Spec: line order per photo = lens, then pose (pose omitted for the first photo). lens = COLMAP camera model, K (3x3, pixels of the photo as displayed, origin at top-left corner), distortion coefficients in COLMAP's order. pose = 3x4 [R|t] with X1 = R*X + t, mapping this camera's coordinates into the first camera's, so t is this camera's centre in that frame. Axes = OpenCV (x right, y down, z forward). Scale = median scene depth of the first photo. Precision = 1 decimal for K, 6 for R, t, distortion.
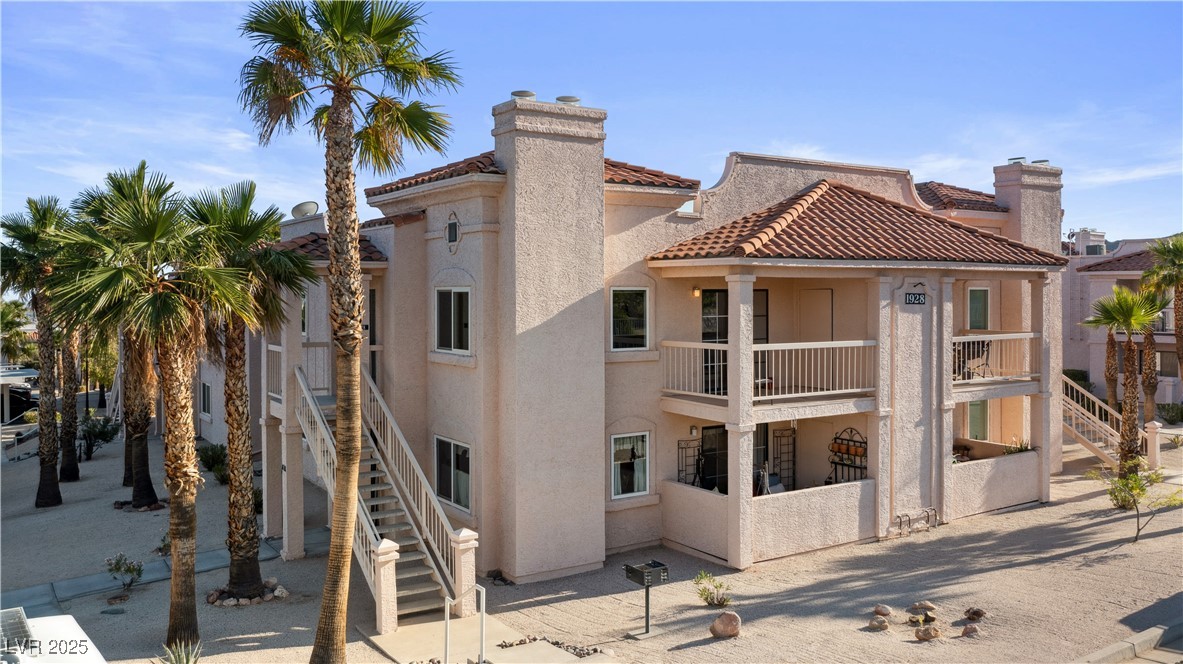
lens RADIAL K [[944.9, 0, 588.3], [0, 944.9, 312.1], [0, 0, 1]] dist [-0.014079, 0.004229]
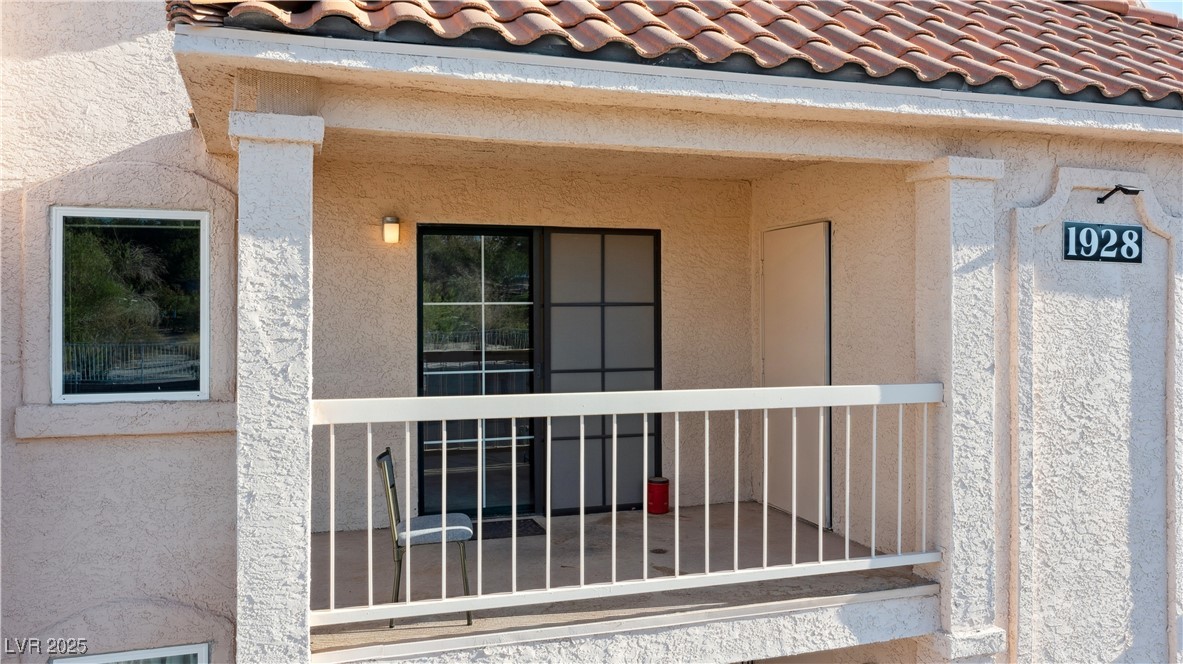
lens RADIAL K [[948.8, 0, 589.9], [0, 948.8, 301.3], [0, 0, 1]] dist [-0.014284, -0.001327]
pose [[0.968587, -0.000216, -0.248675, 0.283236], [-0.006511, 0.999635, -0.026230, 0.013586], [0.248590, 0.027026, 0.968232, 0.722281]]
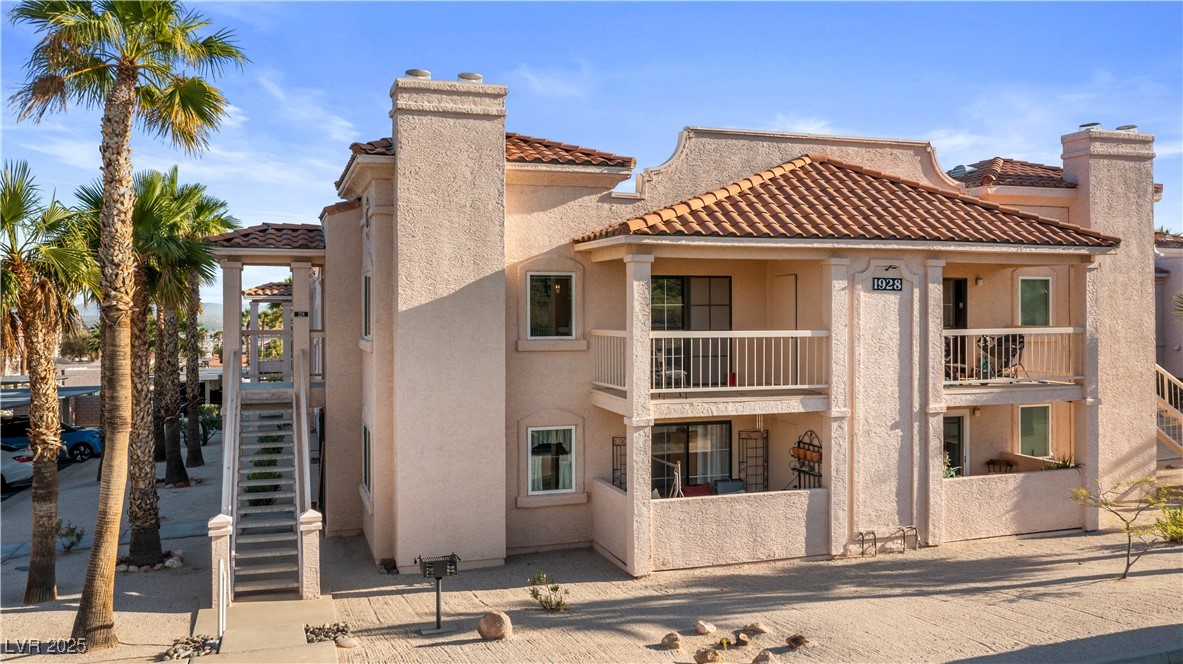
lens RADIAL K [[944.7, 0, 587.0], [0, 944.7, 321.7], [0, 0, 1]] dist [-0.014114, 0.000851]
pose [[0.965991, 0.003959, -0.258545, 0.325066], [-0.005396, 0.999974, -0.004849, 0.027874], [0.258519, 0.006080, 0.965987, 0.094618]]
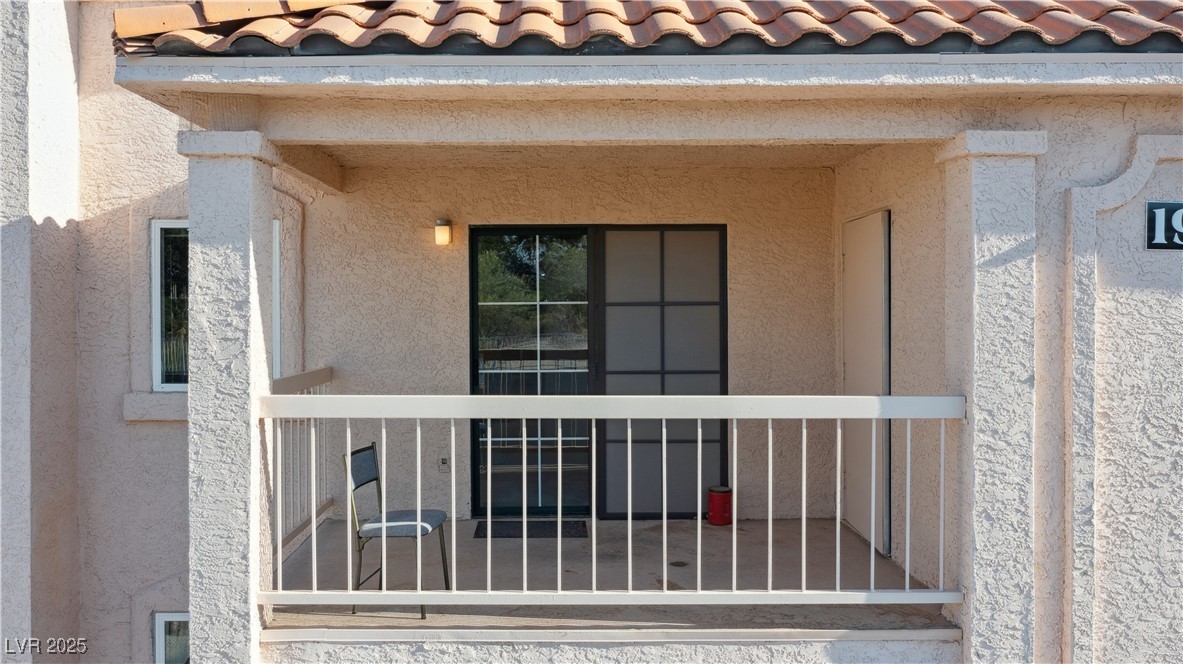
lens RADIAL K [[954.8, 0, 556.2], [0, 954.8, 311.9], [0, 0, 1]] dist [-0.013617, -0.002534]
pose [[0.837844, 0.004526, -0.545891, 0.362612], [-0.011020, 0.999902, -0.008625, 0.011488], [0.545799, 0.013242, 0.837812, 0.762578]]
